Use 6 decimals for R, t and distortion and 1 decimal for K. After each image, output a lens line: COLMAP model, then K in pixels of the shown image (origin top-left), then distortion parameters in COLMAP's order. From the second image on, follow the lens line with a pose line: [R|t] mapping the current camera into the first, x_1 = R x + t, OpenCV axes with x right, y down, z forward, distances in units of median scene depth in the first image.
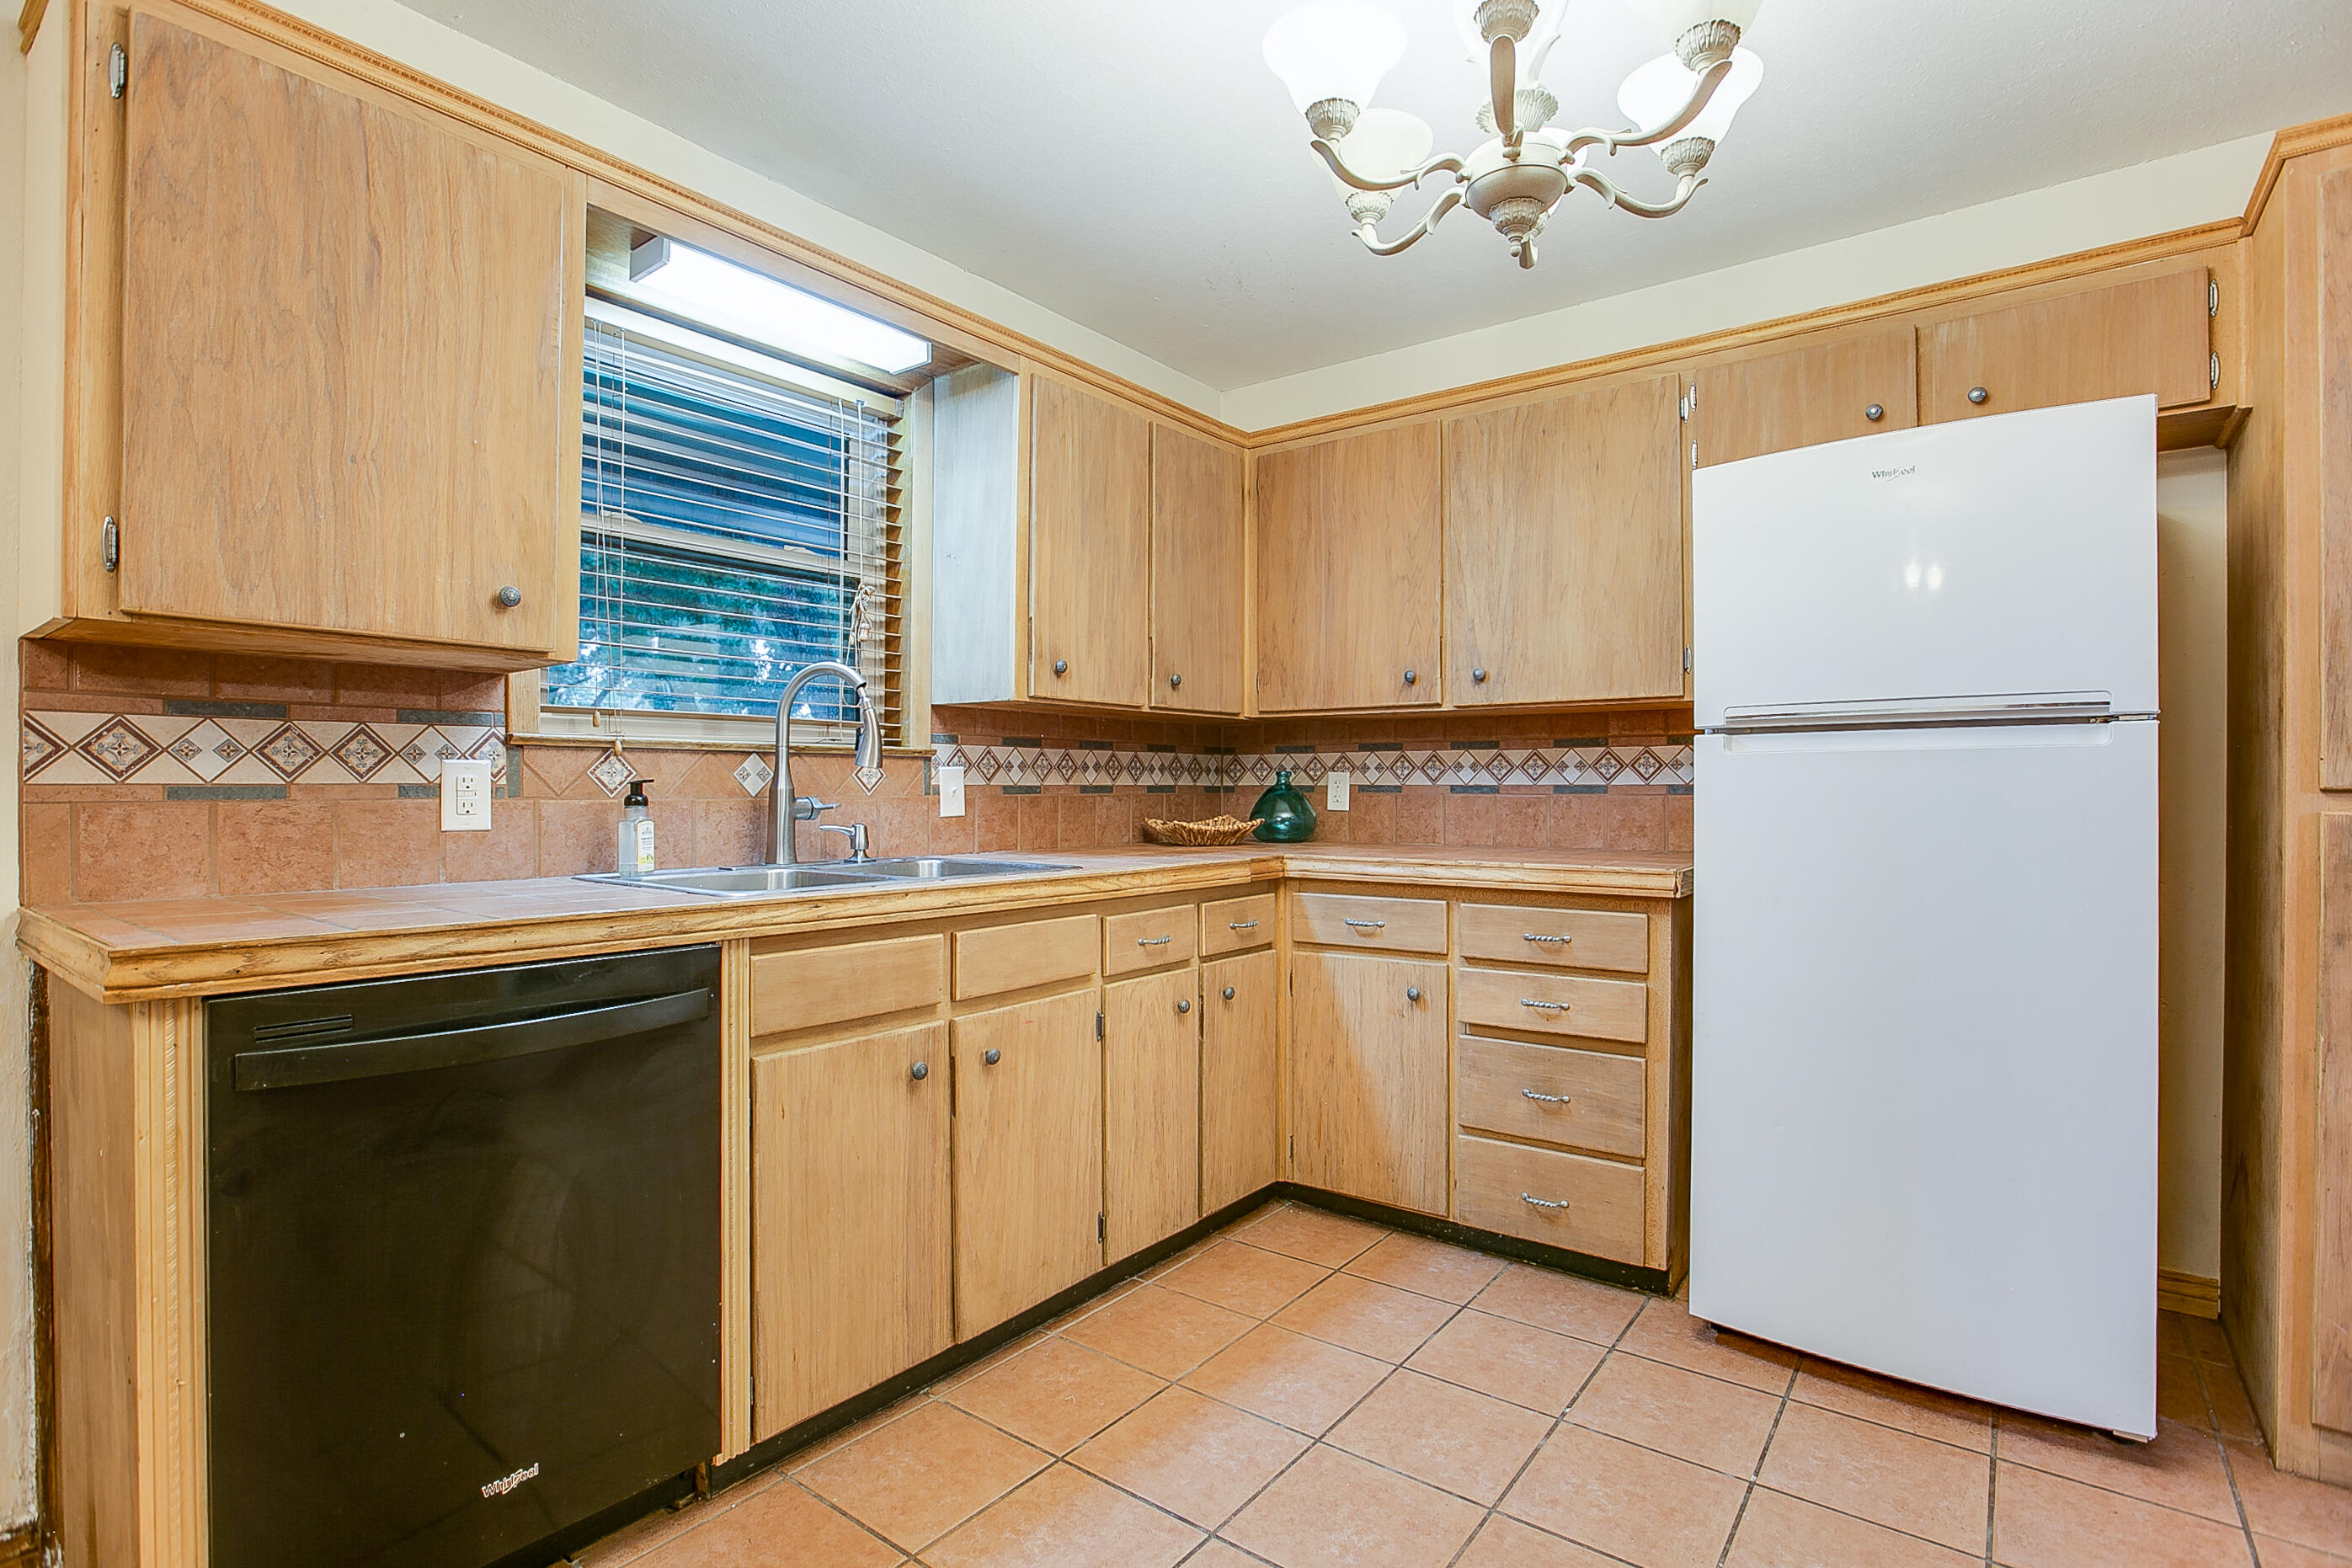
lens RADIAL K [[1089.4, 0, 1164.7], [0, 1089.4, 793.8], [0, 0, 1]] dist [-0.036016, 0.008406]
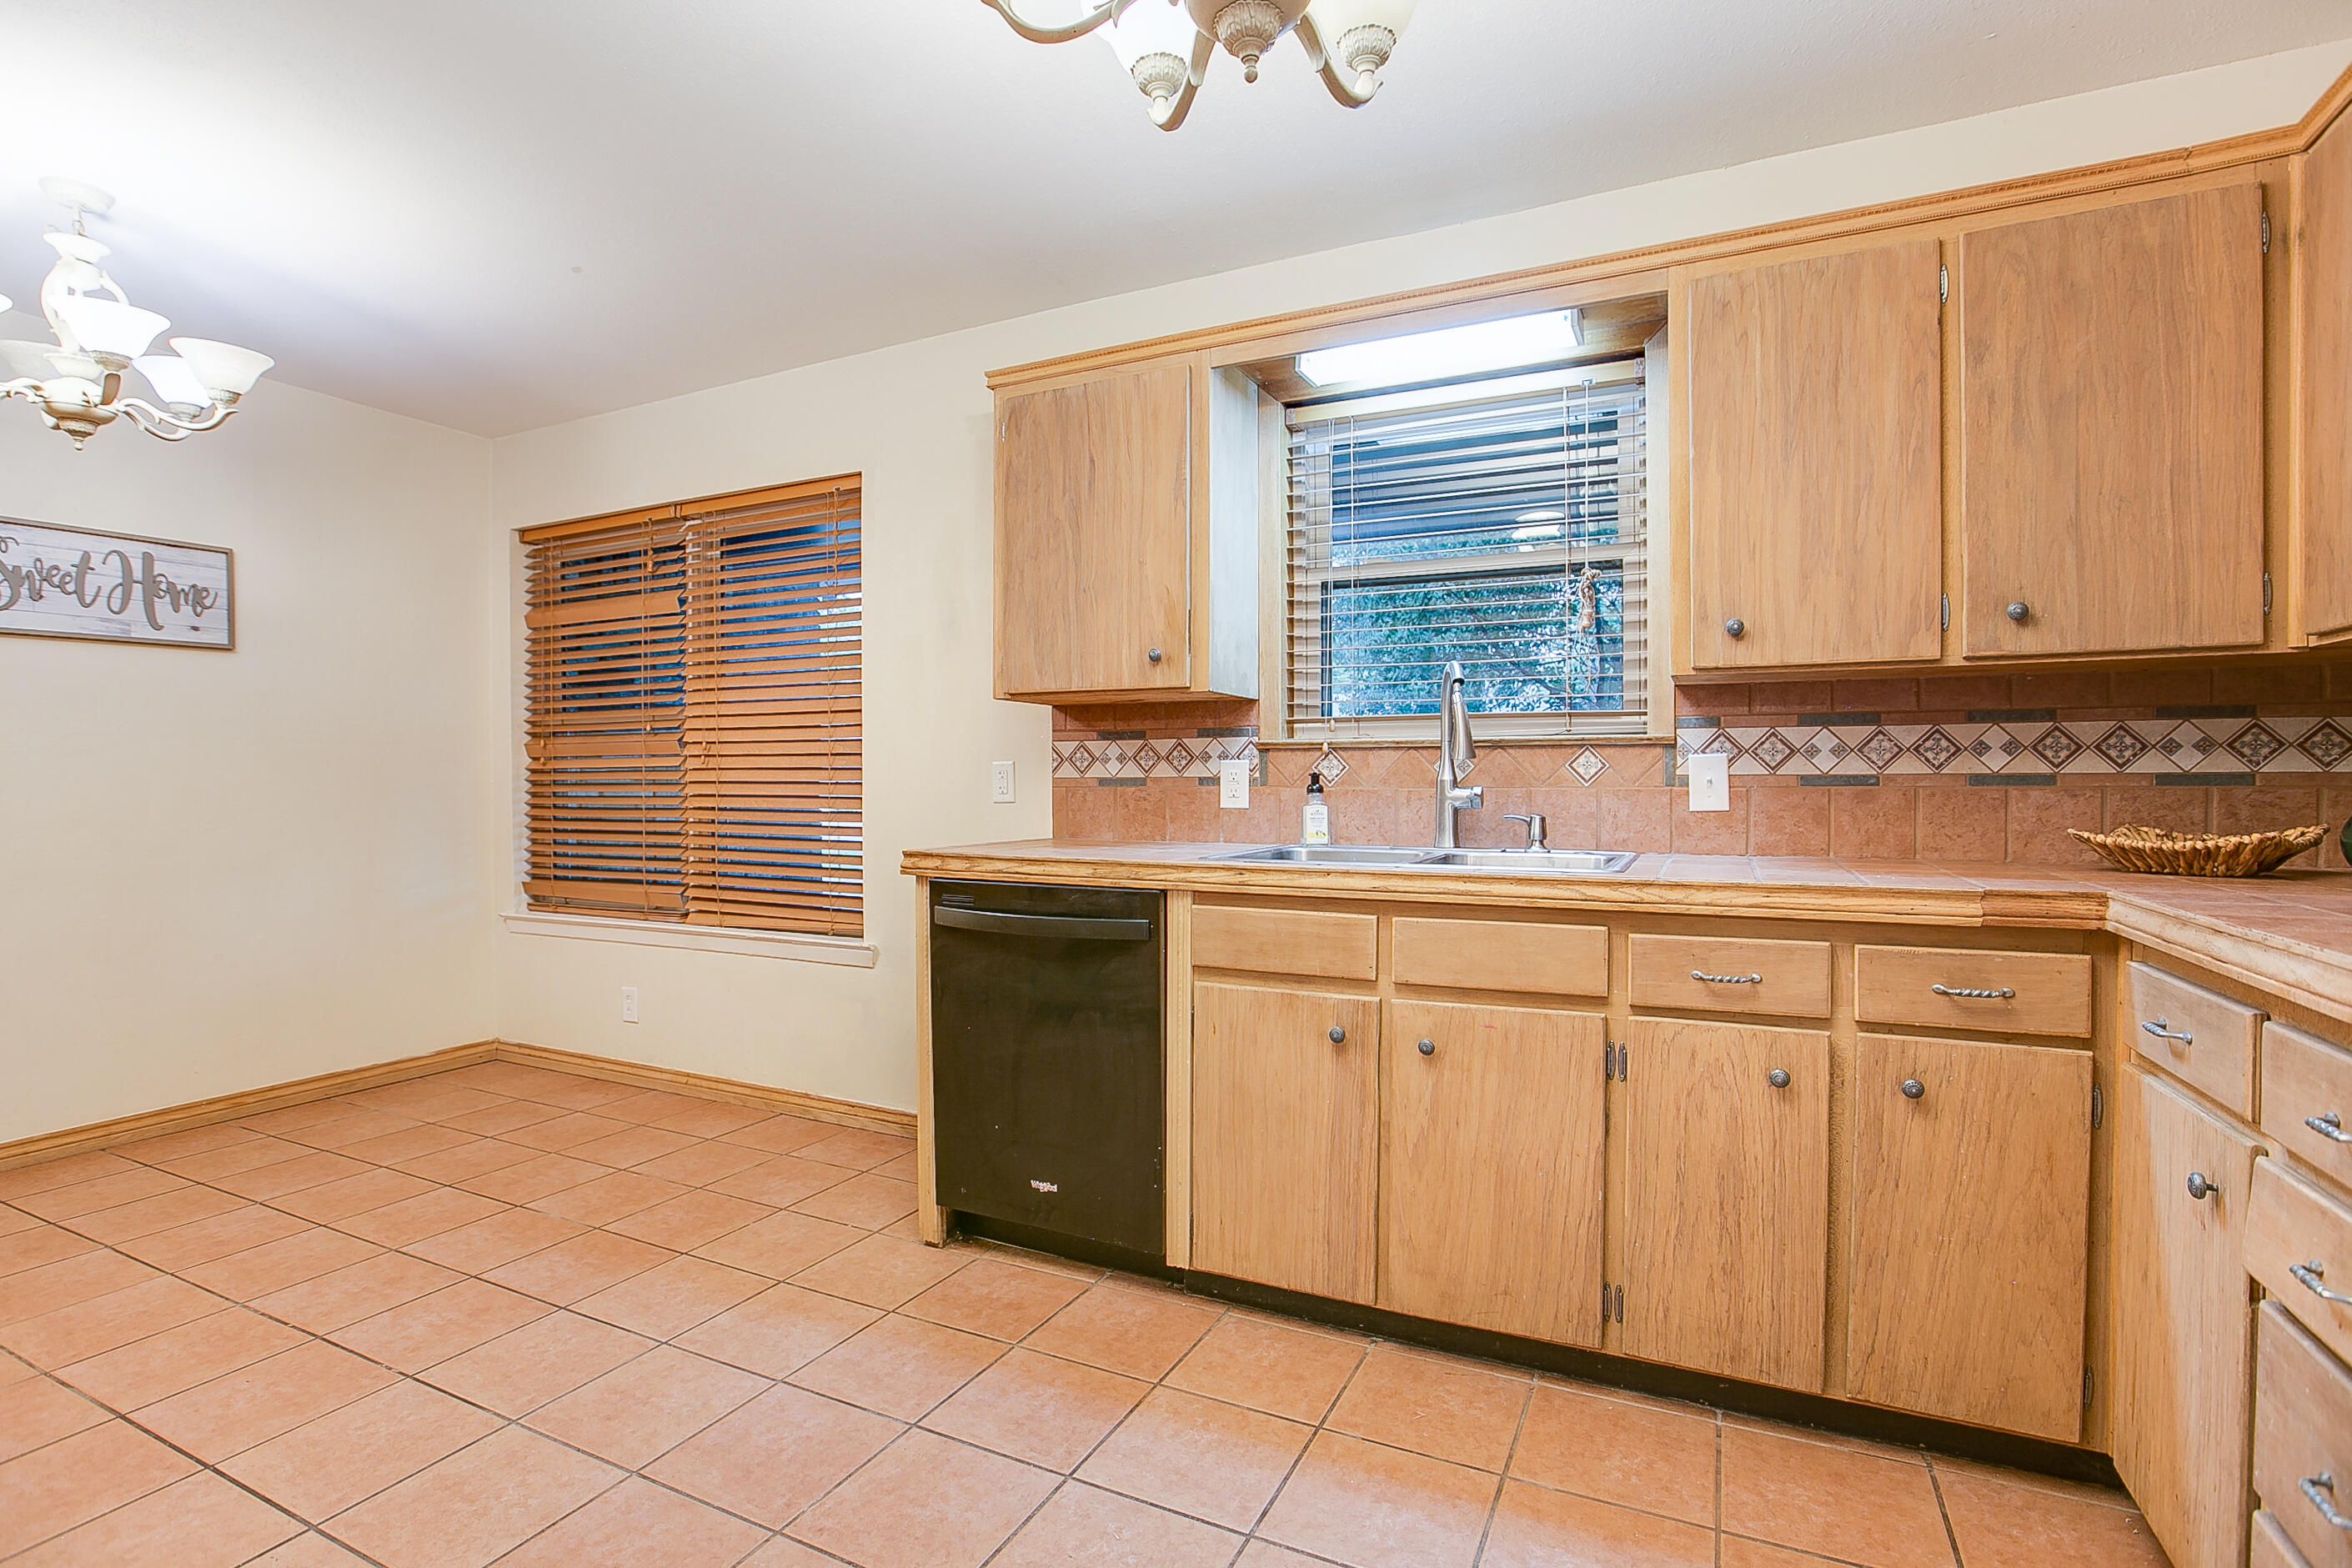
lens RADIAL K [[1089.3, 0, 1167.4], [0, 1089.3, 794.9], [0, 0, 1]] dist [-0.036016, 0.008406]
pose [[0.236828, 0.012009, -0.971477, 0.689564], [-0.003429, 0.999928, 0.011525, -0.000751], [0.971545, 0.000601, 0.236852, 0.487301]]
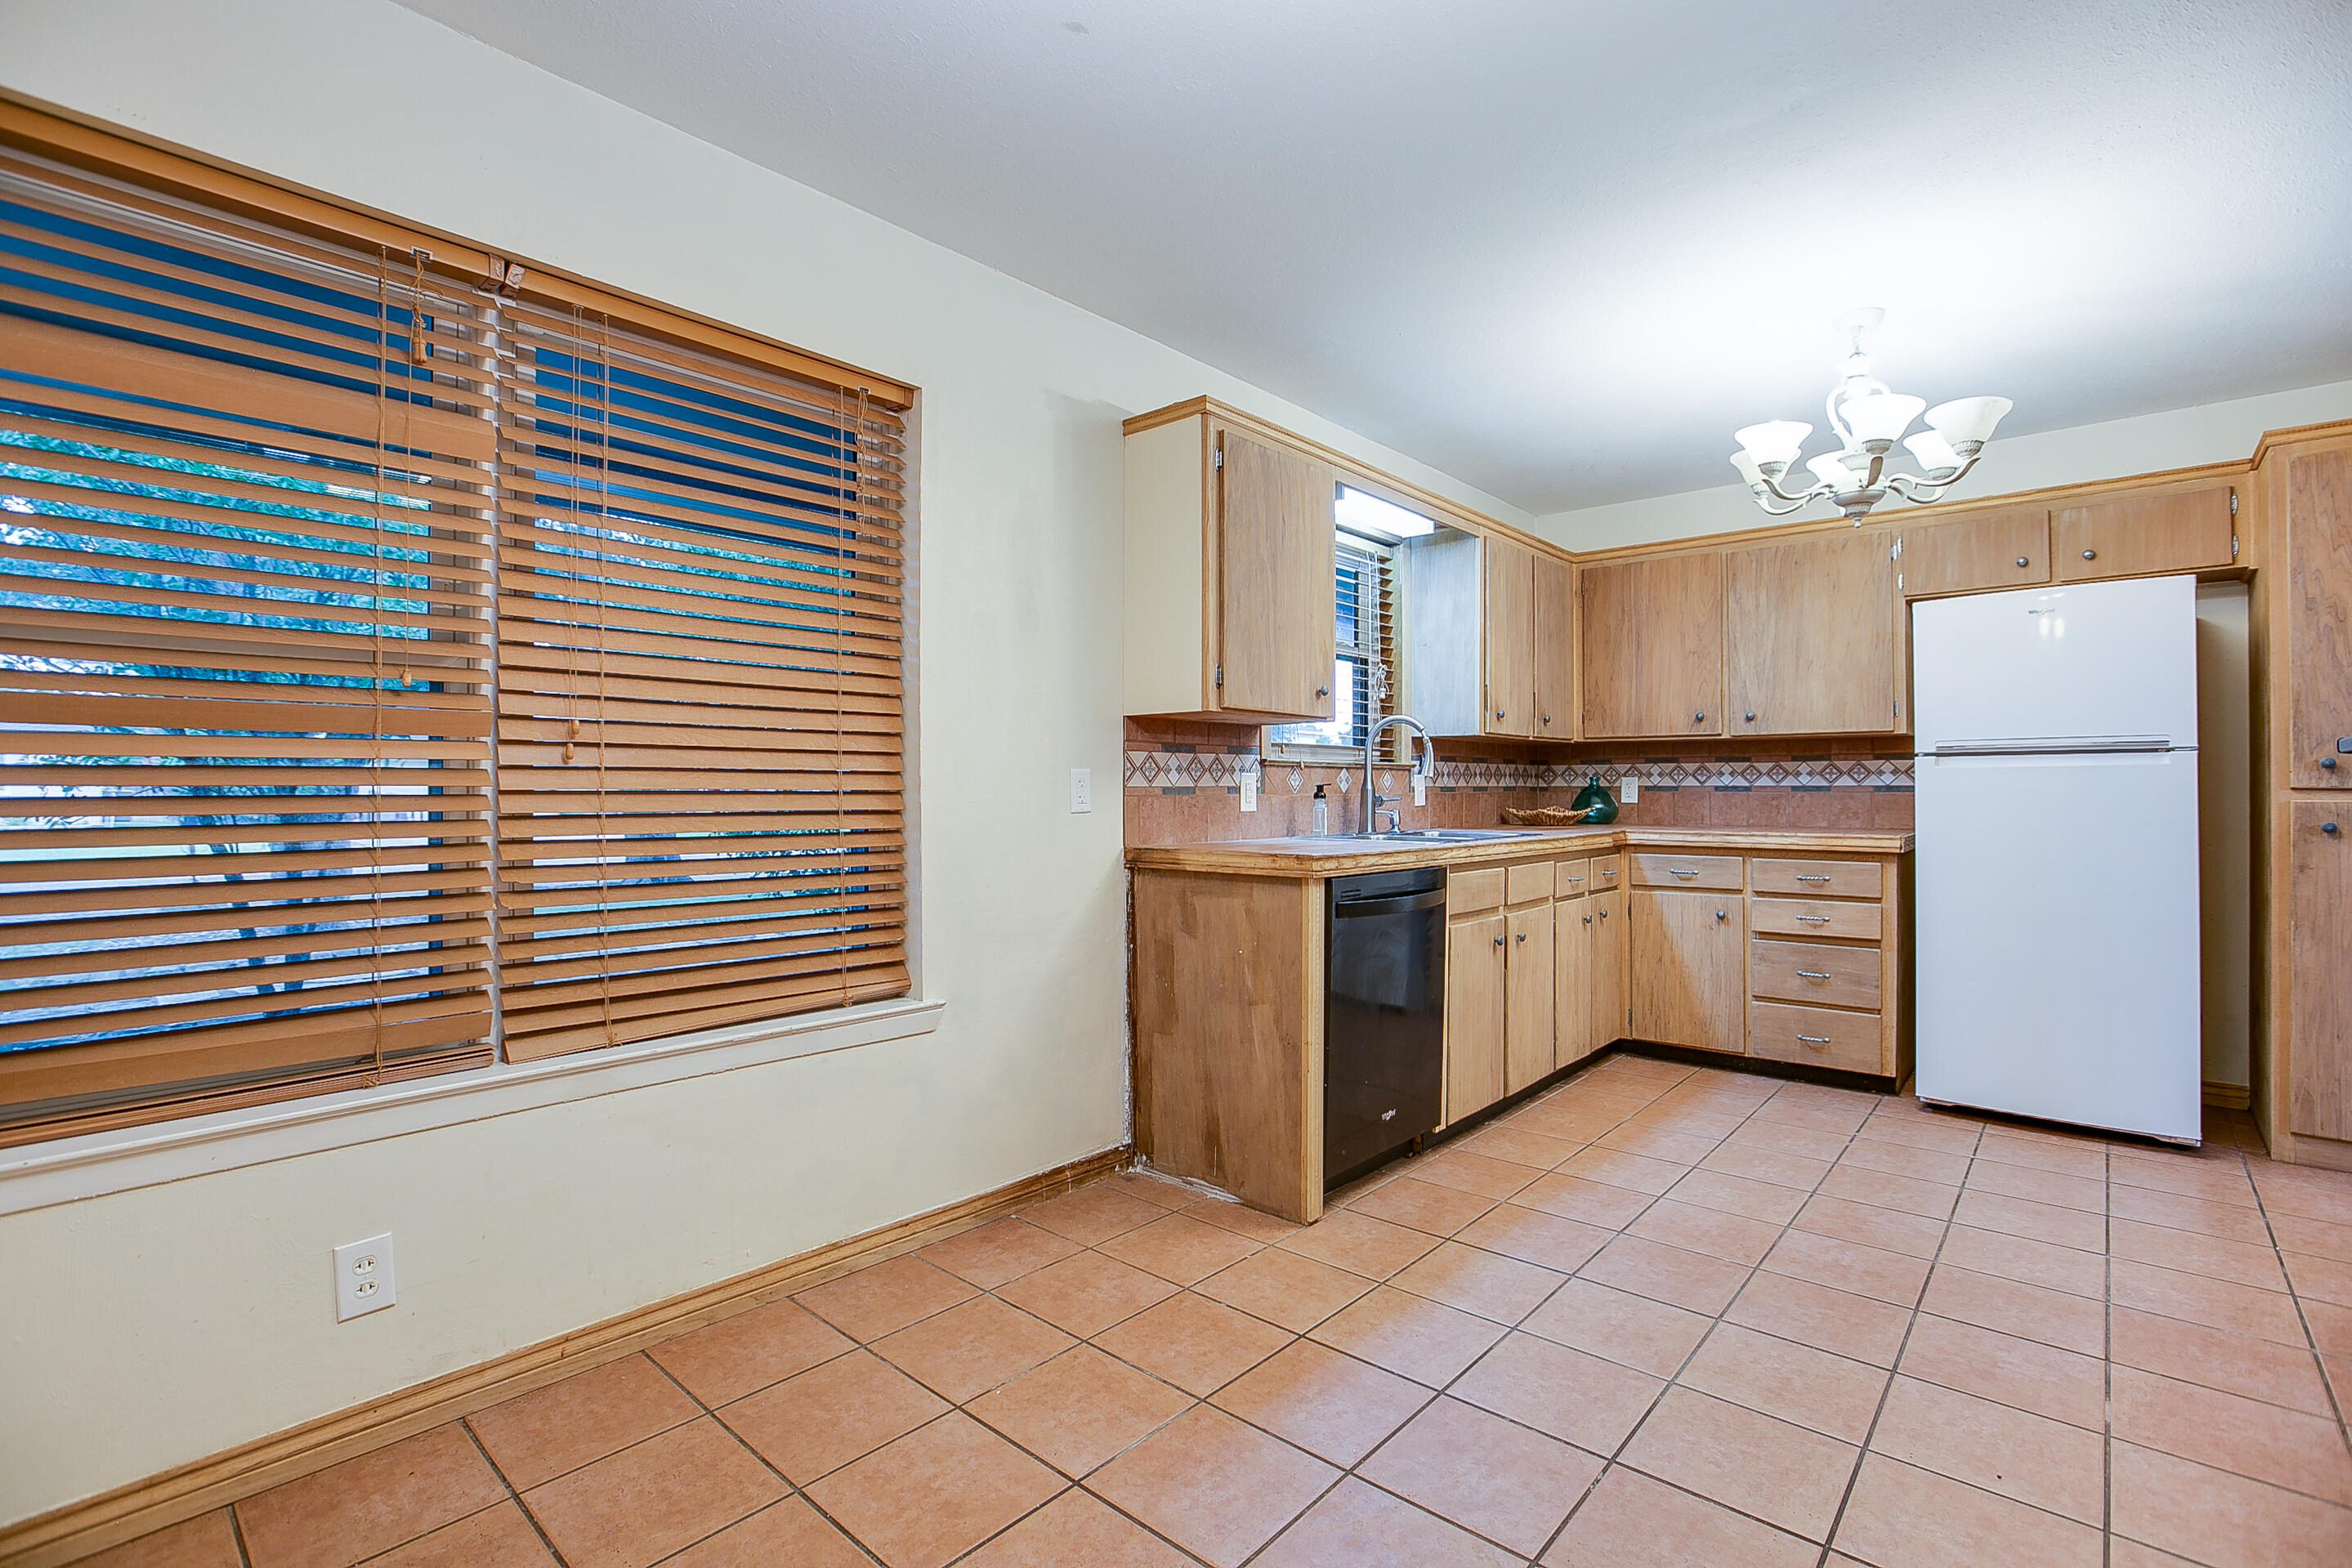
lens RADIAL K [[1019.9, 0, 1191.7], [0, 1019.9, 784.4], [0, 0, 1]] dist [-0.023300, 0.003867]
pose [[0.998347, -0.001030, -0.057461, -0.567287], [0.000539, 0.999963, -0.008561, 0.002500], [0.057468, 0.008516, 0.998311, -0.667017]]
